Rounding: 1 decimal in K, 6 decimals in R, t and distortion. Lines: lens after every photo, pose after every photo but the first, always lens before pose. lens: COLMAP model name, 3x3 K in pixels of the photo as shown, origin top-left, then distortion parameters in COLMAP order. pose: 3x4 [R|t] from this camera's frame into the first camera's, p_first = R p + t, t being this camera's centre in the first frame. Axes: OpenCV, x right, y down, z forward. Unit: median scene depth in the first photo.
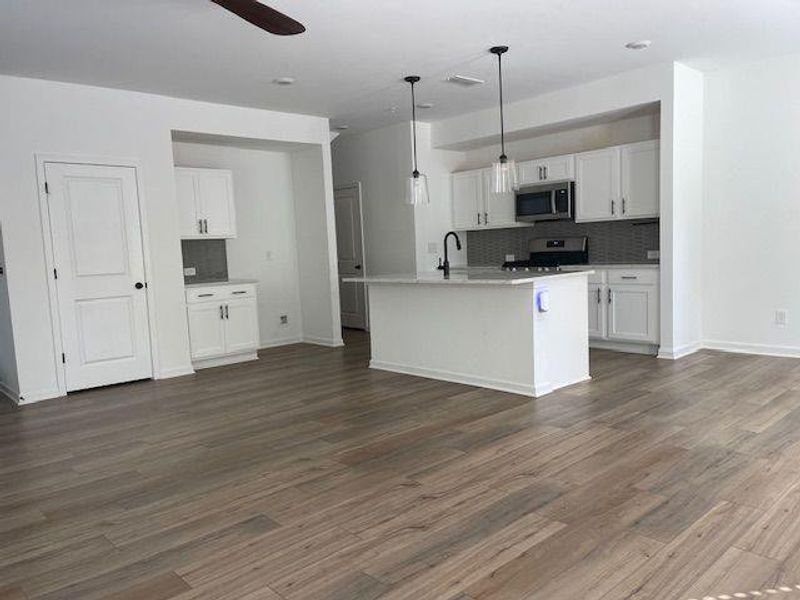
lens RADIAL K [[604.2, 0, 398.8], [0, 604.2, 307.9], [0, 0, 1]] dist [0.050070, -0.029967]
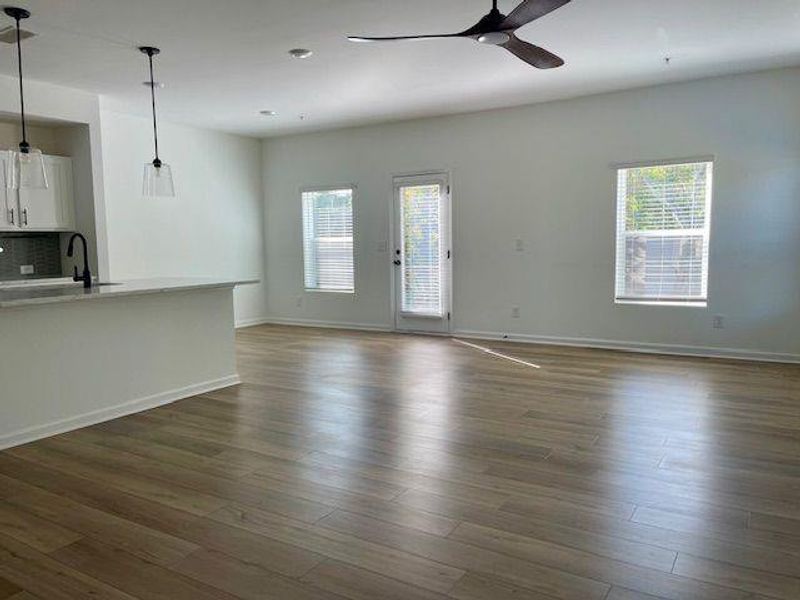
lens RADIAL K [[604.2, 0, 398.6], [0, 604.2, 305.8], [0, 0, 1]] dist [0.050070, -0.029967]
pose [[-0.272670, -0.054928, 0.960538, -0.874915], [0.126410, 0.987669, 0.092364, -0.060479], [-0.953767, 0.146607, -0.262365, 0.912084]]
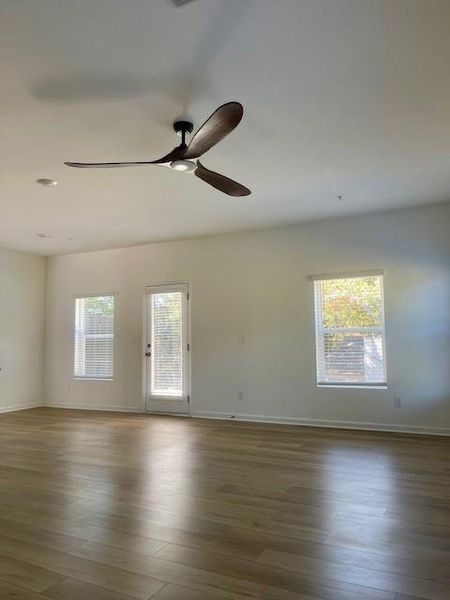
lens RADIAL K [[453.1, 0, 223.9], [0, 453.1, 295.7], [0, 0, 1]] dist [0.050070, -0.029967]
pose [[-0.342773, 0.147158, 0.927820, -0.805573], [0.124929, 0.986023, -0.110236, -0.022306], [-0.931074, 0.078125, -0.356367, 0.763256]]
